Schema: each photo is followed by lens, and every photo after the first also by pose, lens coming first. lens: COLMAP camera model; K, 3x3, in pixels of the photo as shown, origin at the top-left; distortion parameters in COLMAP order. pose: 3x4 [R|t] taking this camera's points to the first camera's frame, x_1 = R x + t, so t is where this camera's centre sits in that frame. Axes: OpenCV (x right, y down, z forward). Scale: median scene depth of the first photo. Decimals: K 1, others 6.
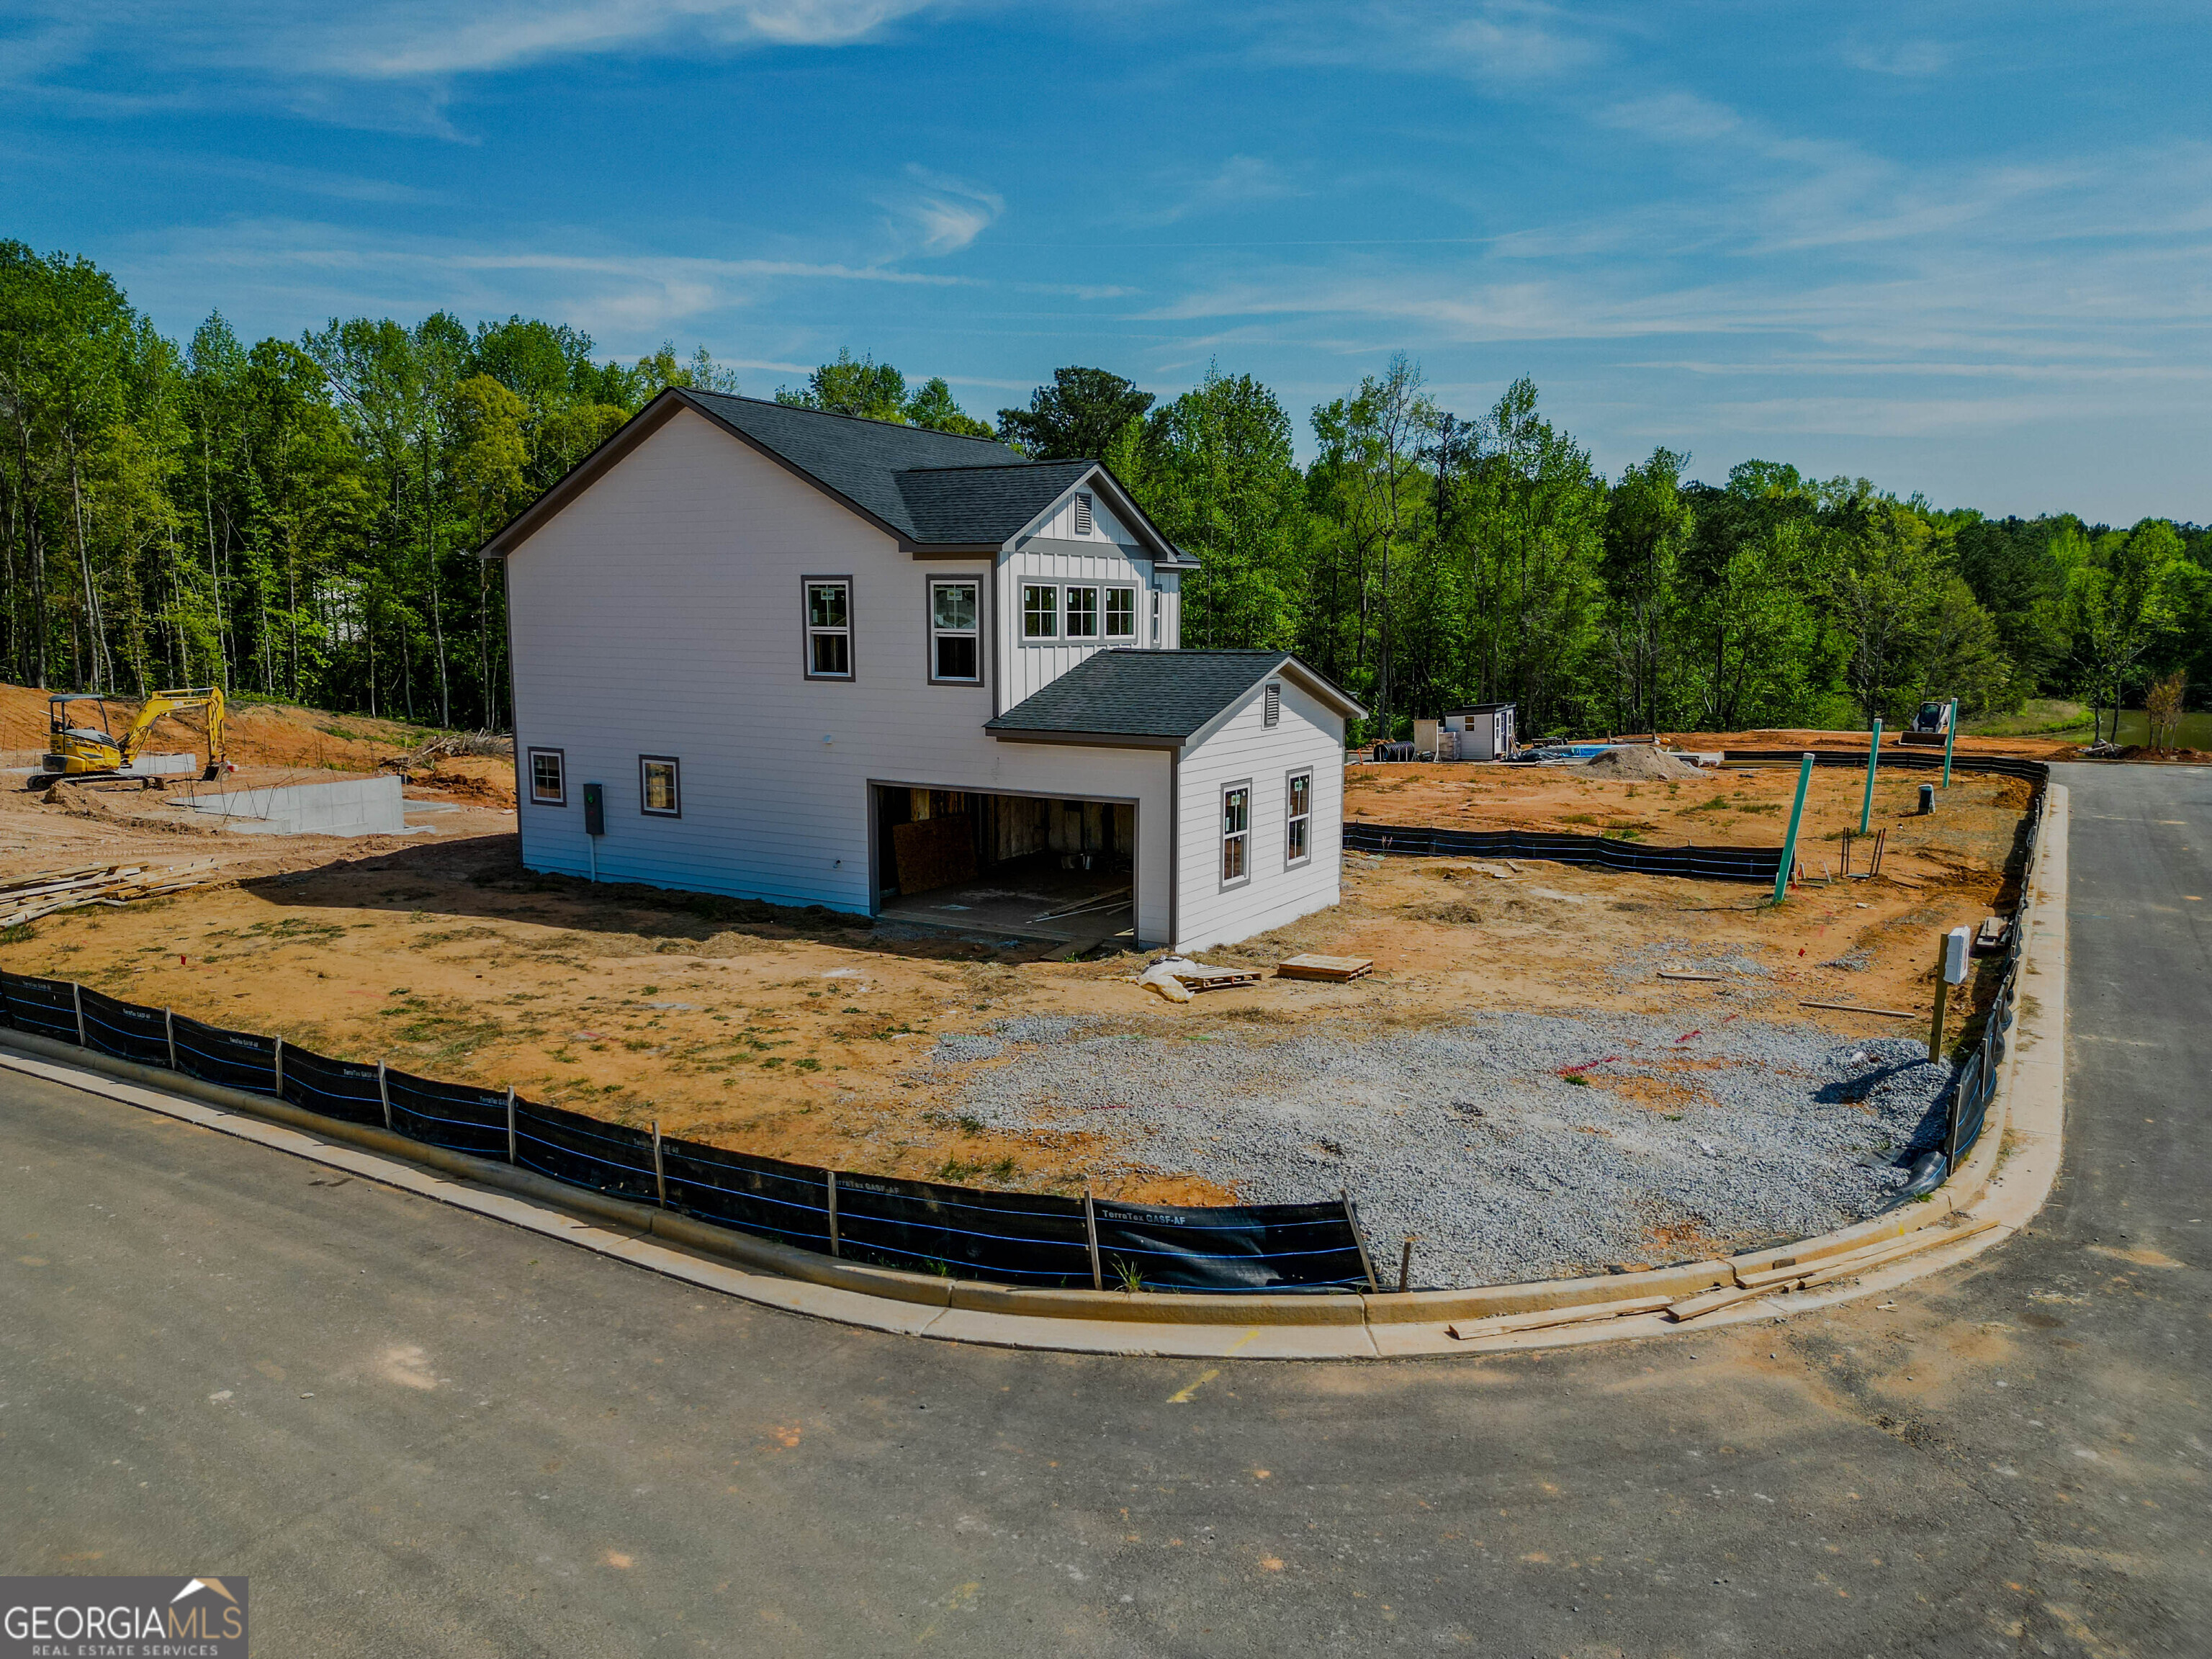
lens RADIAL K [[1533.3, 0, 1106.0], [0, 1533.3, 829.5], [0, 0, 1]] dist [0.071235, -0.086060]
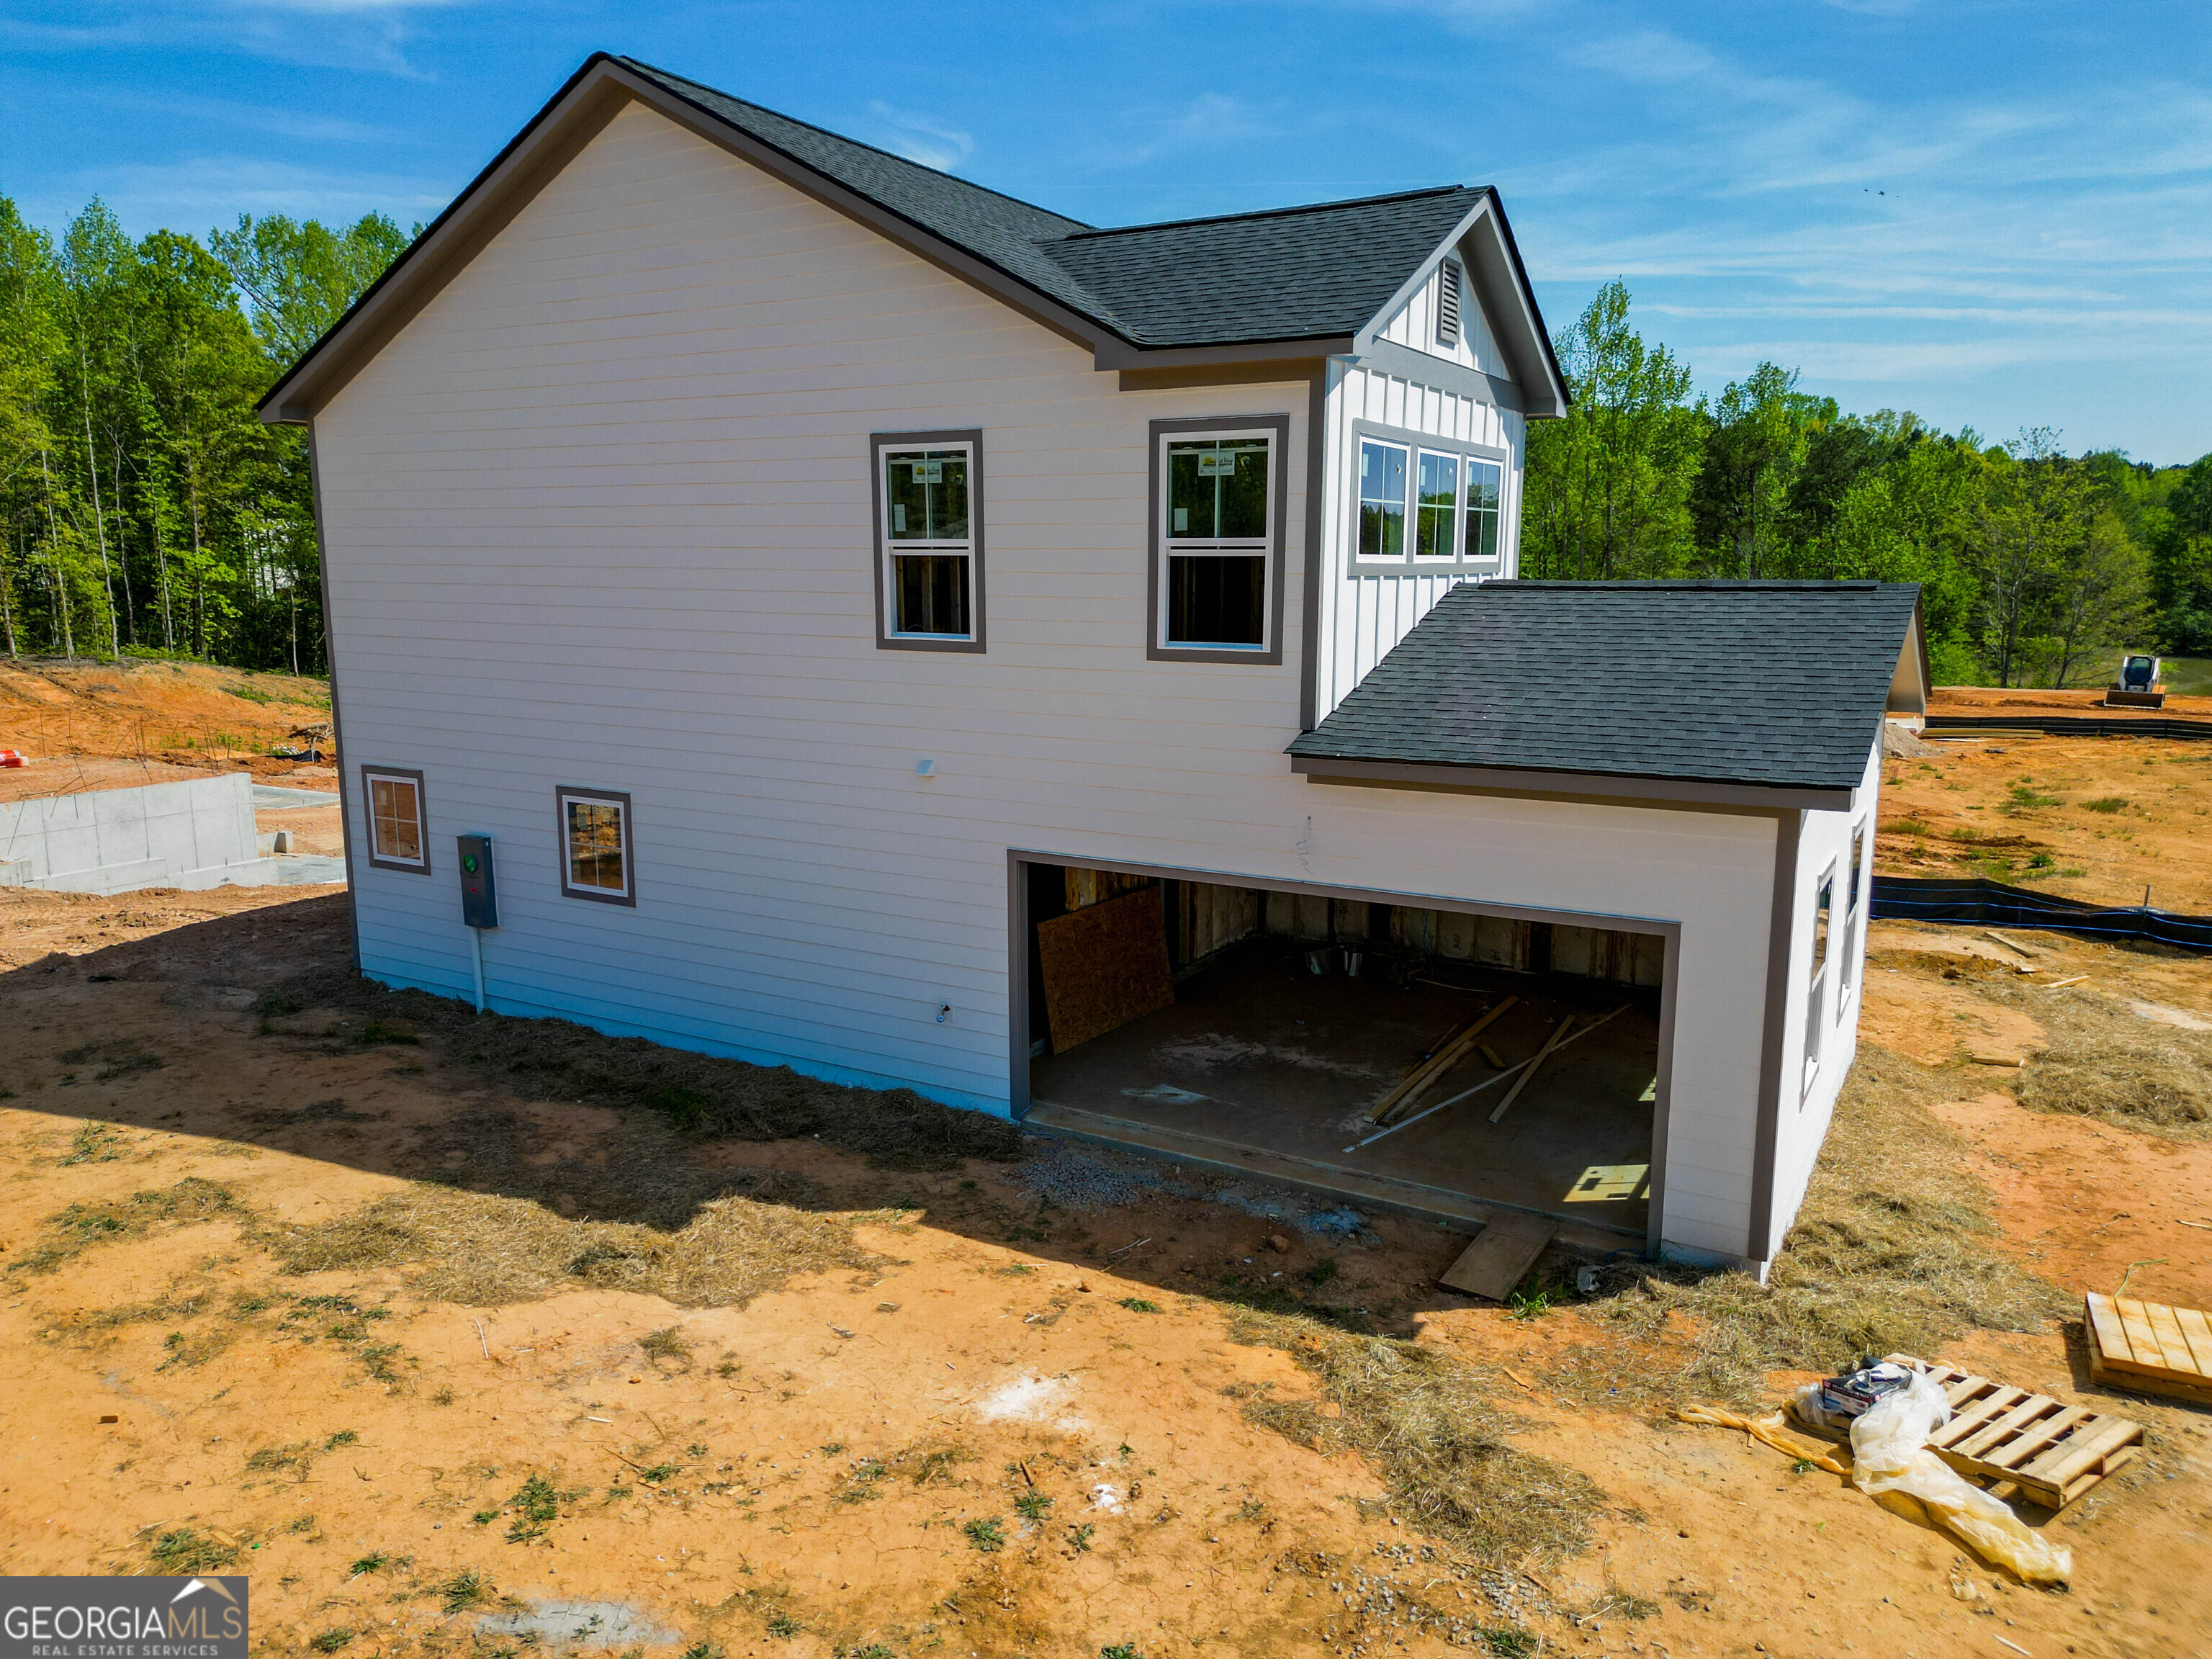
lens RADIAL K [[1562.0, 0, 1106.0], [0, 1562.0, 829.5], [0, 0, 1]] dist [0.067546, -0.077767]
pose [[0.999942, -0.003388, 0.010199, -0.130321], [0.003074, 0.999526, 0.030634, -0.054888], [-0.010298, -0.030600, 0.999479, 0.503002]]
